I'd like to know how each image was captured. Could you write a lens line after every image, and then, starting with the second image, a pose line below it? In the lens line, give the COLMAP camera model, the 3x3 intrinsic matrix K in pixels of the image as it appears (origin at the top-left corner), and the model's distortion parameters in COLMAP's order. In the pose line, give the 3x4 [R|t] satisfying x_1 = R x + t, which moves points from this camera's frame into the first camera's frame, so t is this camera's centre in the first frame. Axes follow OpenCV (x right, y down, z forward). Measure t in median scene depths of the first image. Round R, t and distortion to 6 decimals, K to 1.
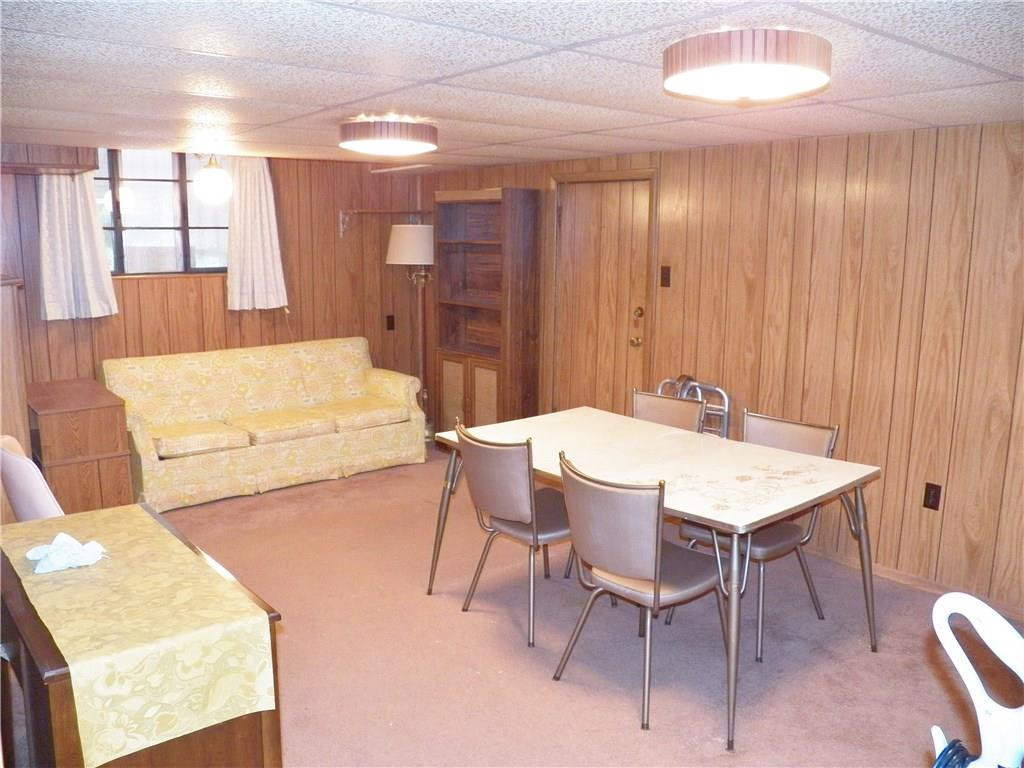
lens RADIAL K [[847.8, 0, 512.0], [0, 847.8, 384.0], [0, 0, 1]] dist [-0.115075, 0.100087]
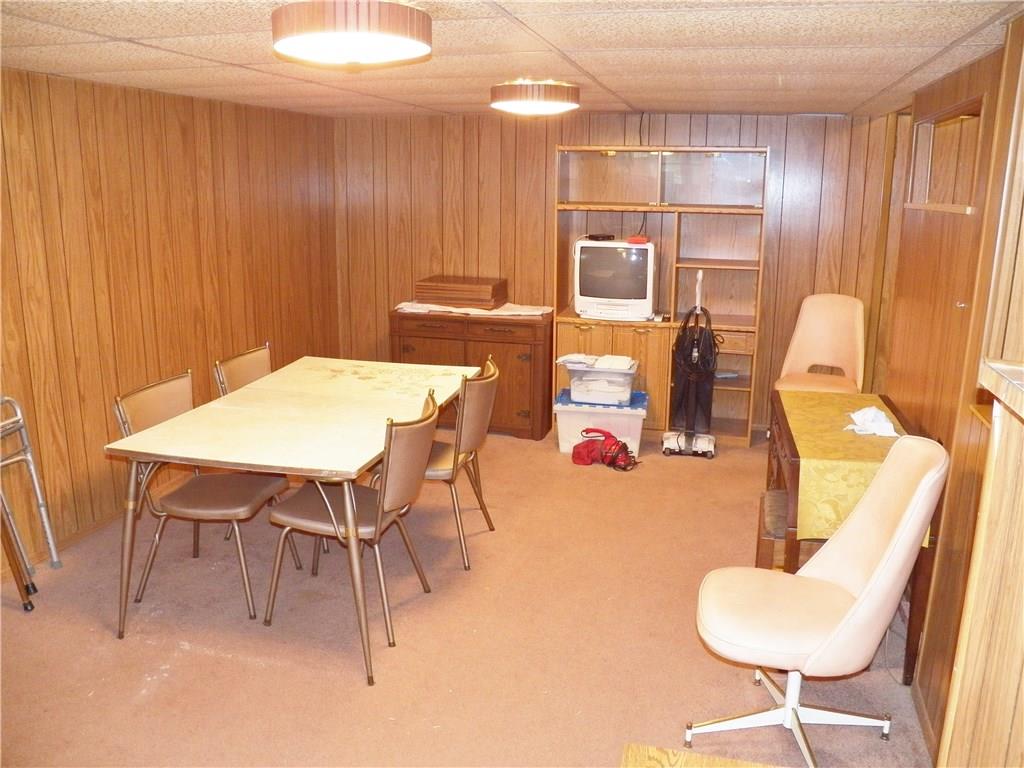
lens RADIAL K [[847.8, 0, 512.0], [0, 847.8, 384.0], [0, 0, 1]] dist [-0.115075, 0.100087]
pose [[-0.588713, -0.201183, 0.782906, -0.668554], [0.130533, 0.932162, 0.337692, -0.220538], [-0.797733, 0.300999, -0.522515, 1.161810]]
